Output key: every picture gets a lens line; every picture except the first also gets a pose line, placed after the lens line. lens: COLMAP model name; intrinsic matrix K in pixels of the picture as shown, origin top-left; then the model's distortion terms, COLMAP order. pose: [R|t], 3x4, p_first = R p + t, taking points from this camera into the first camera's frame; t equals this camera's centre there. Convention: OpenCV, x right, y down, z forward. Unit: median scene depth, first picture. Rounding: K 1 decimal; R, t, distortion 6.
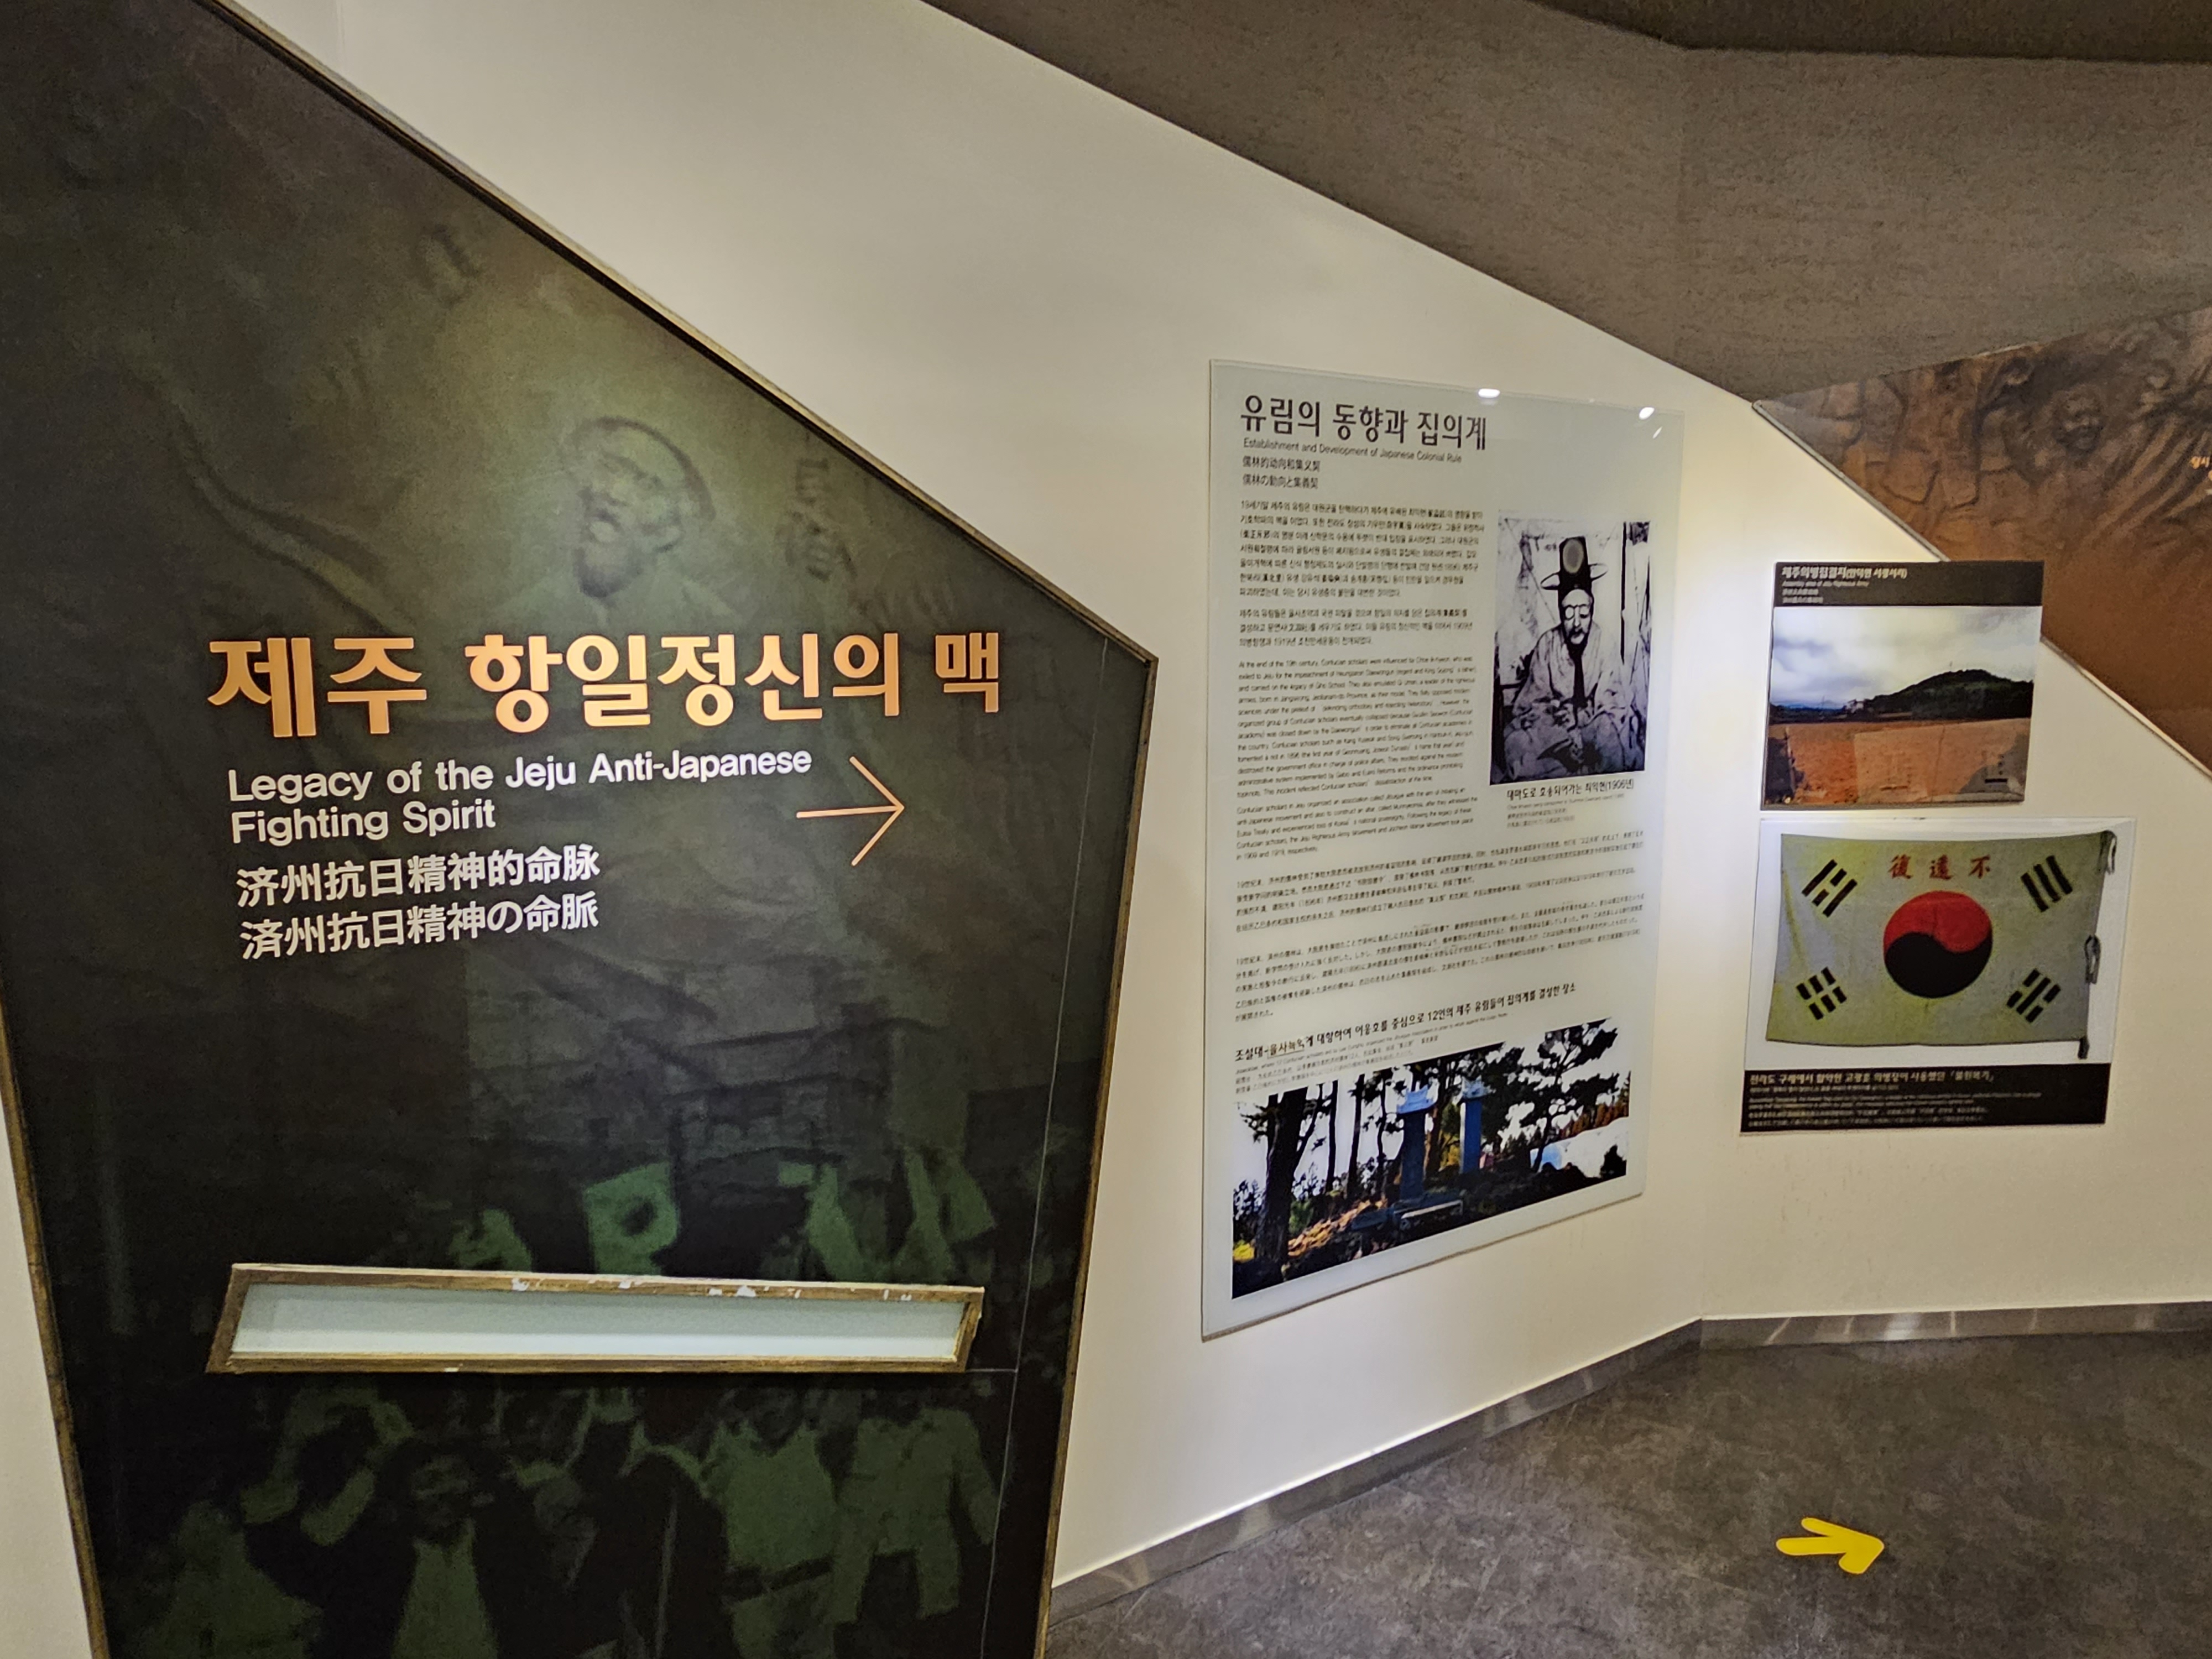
lens RADIAL K [[1530.2, 0, 1100.0], [0, 1530.2, 814.1], [0, 0, 1]] dist [-0.000096, 0.004538]
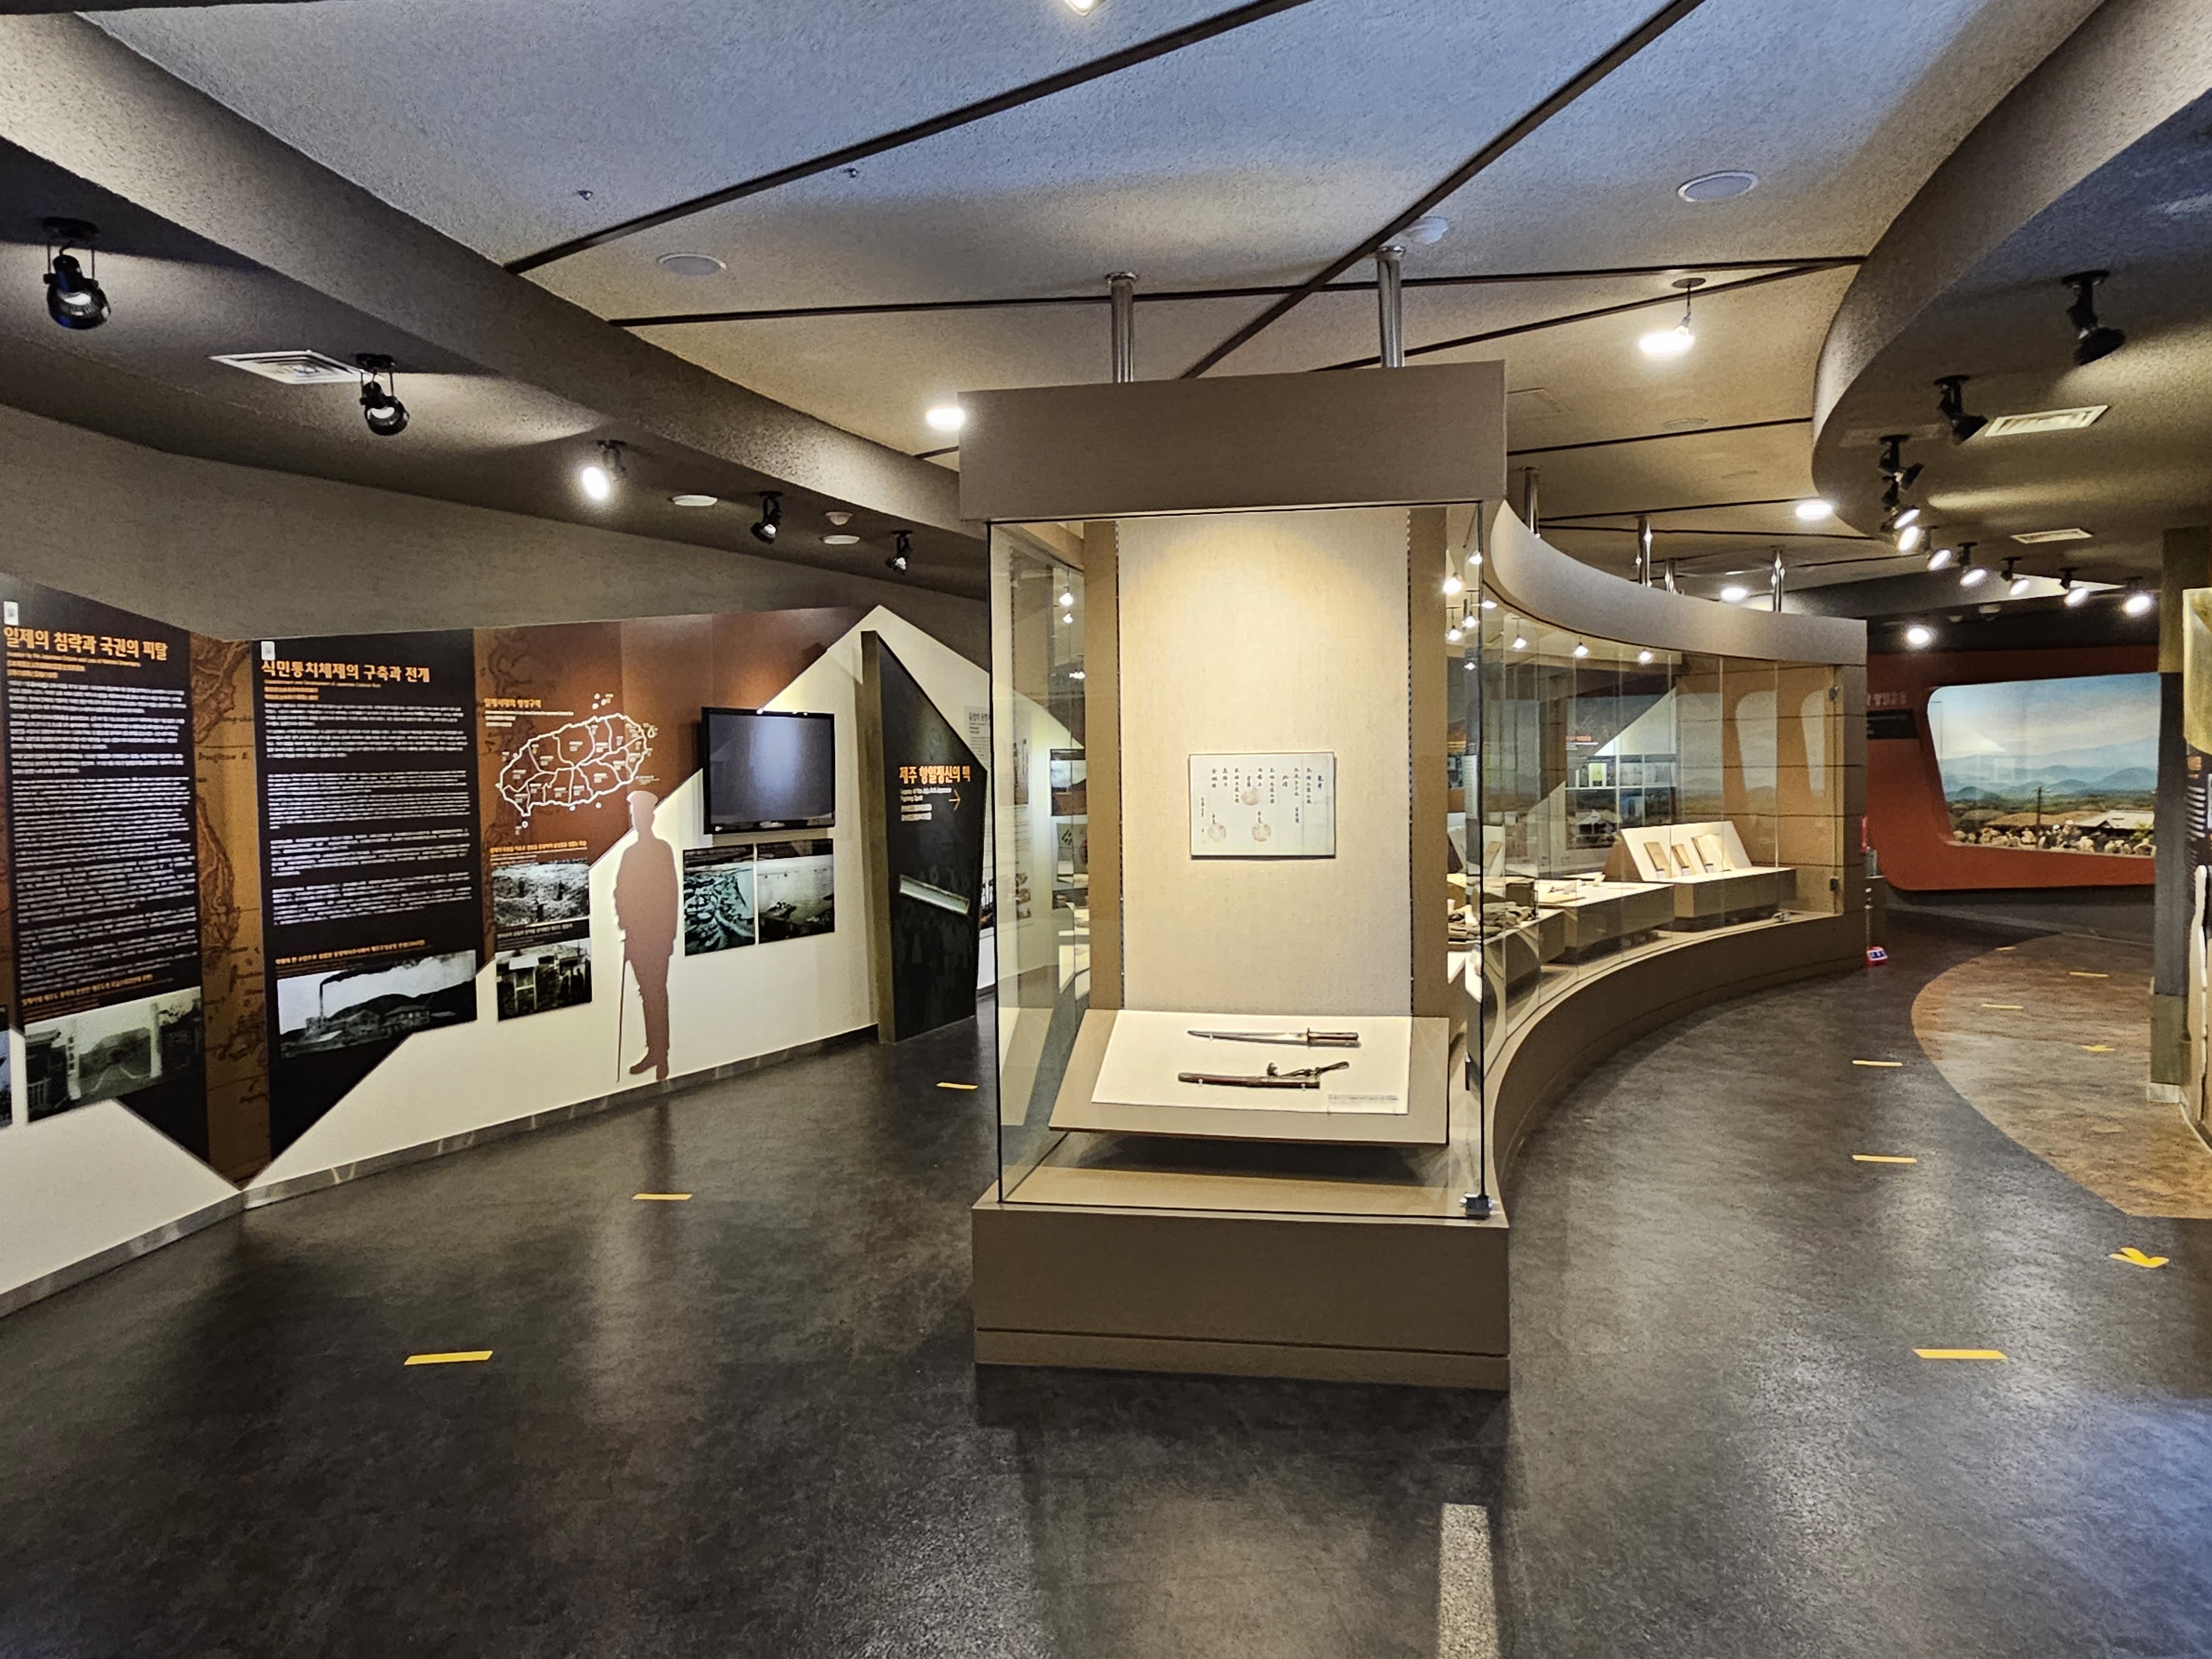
lens RADIAL K [[1530.2, 0, 1100.0], [0, 1530.2, 814.1], [0, 0, 1]] dist [-0.000096, 0.004538]
pose [[0.802510, -0.039363, 0.595339, -3.090308], [0.105027, 0.991560, -0.076015, 0.532259], [-0.587322, 0.123529, 0.799871, -3.734384]]
